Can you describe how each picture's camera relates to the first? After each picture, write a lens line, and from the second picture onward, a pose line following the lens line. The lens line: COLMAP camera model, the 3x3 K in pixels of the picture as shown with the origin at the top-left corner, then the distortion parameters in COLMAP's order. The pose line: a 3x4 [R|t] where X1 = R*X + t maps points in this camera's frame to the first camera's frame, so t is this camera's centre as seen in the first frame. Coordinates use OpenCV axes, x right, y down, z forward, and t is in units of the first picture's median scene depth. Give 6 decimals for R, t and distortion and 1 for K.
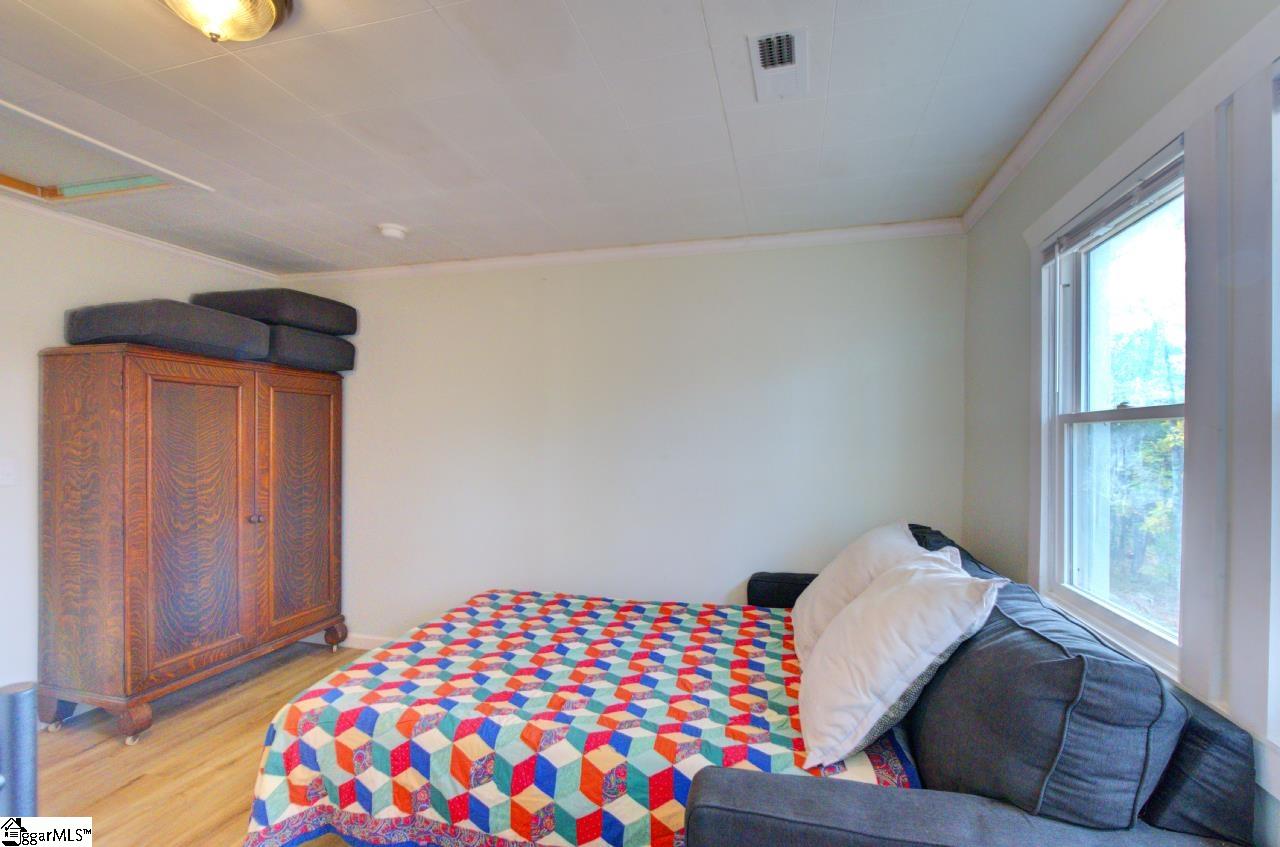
lens RADIAL K [[563.5, 0, 645.7], [0, 563.5, 435.0], [0, 0, 1]] dist [-0.000883, 0.000447]
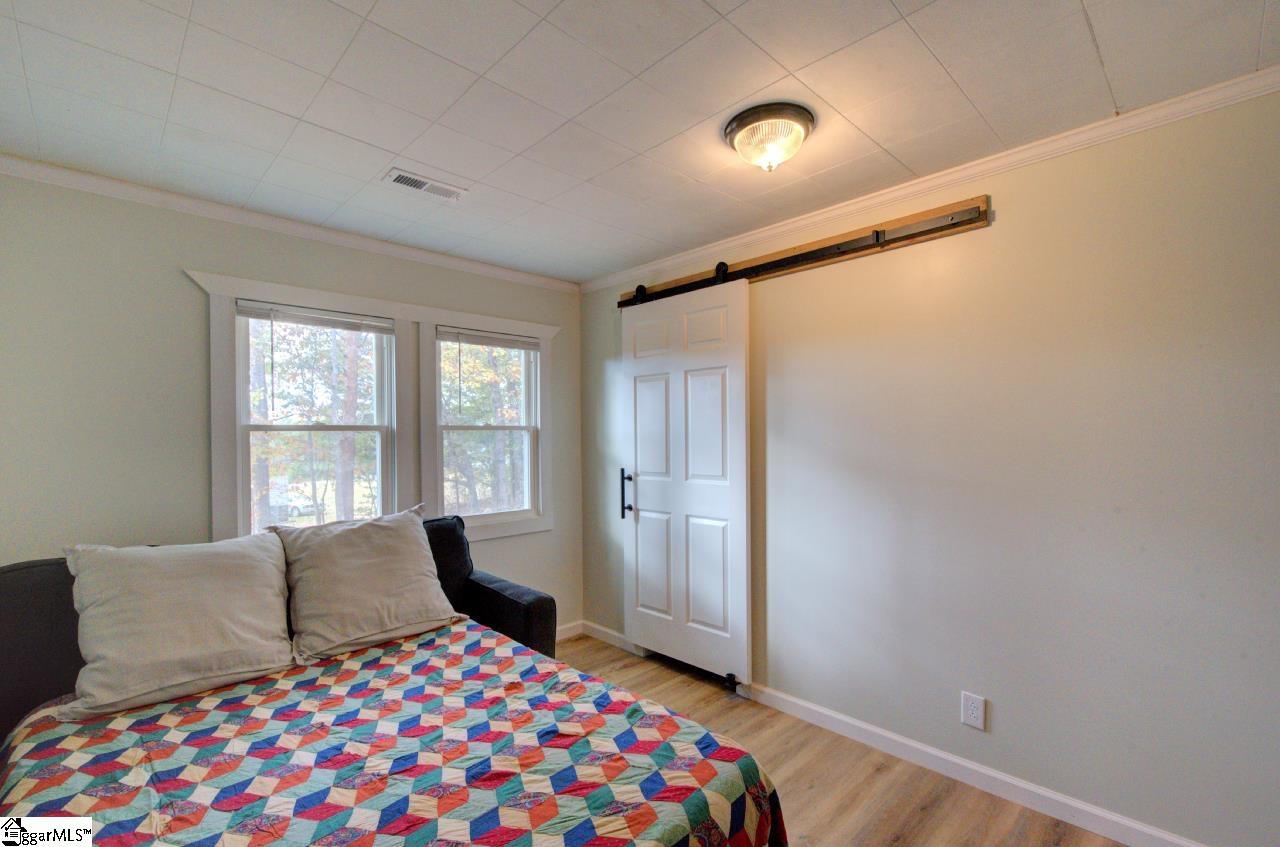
lens RADIAL K [[563.5, 0, 645.7], [0, 563.5, 435.0], [0, 0, 1]] dist [-0.000883, 0.000447]
pose [[-0.851326, 0.002718, 0.524630, -0.572266], [0.002393, 0.999996, -0.001298, -0.002925], [-0.524631, 0.000151, -0.851329, 1.094491]]
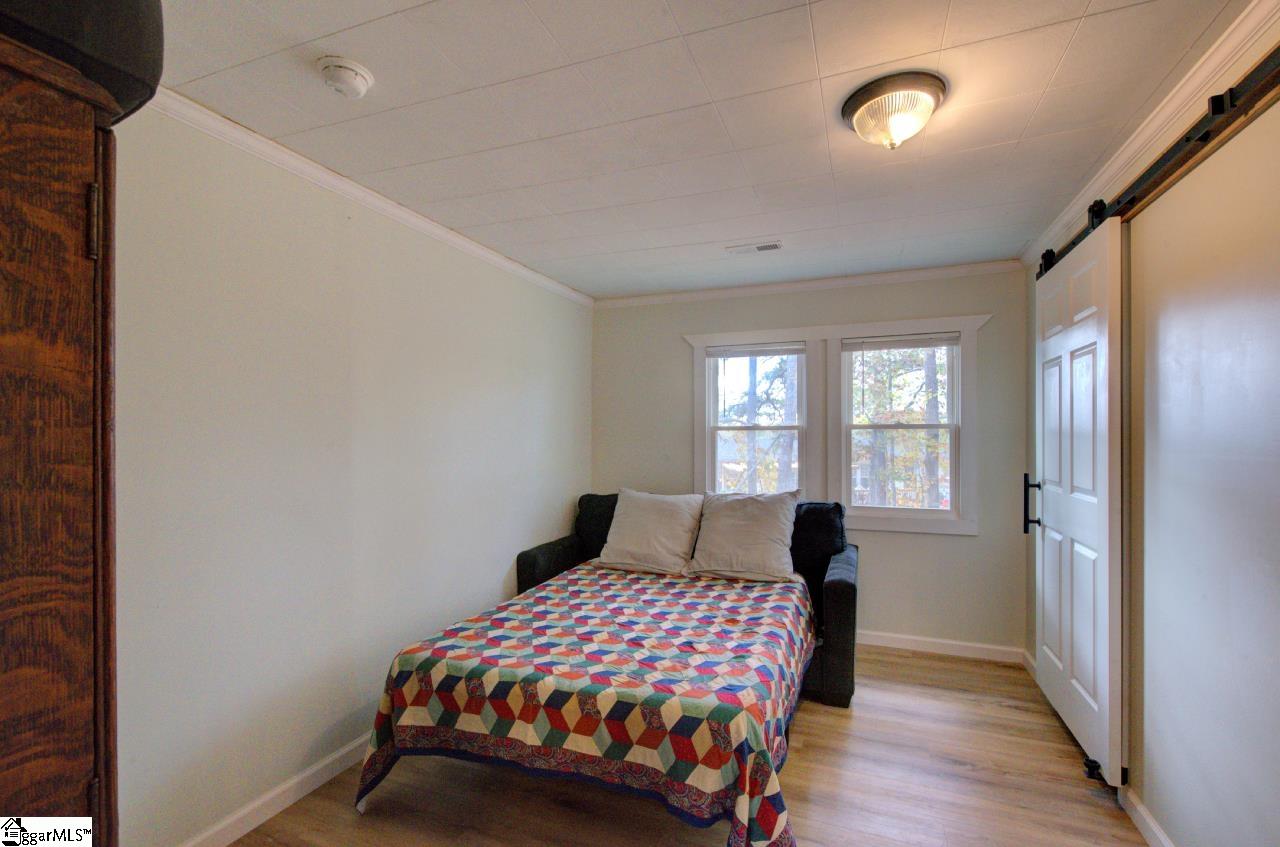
lens RADIAL K [[563.5, 0, 645.7], [0, 563.5, 435.0], [0, 0, 1]] dist [-0.000883, 0.000447]
pose [[0.131047, -0.004052, 0.991368, -0.993573], [-0.000207, 0.999992, 0.004115, -0.006648], [-0.991376, -0.000744, 0.131045, 0.629831]]
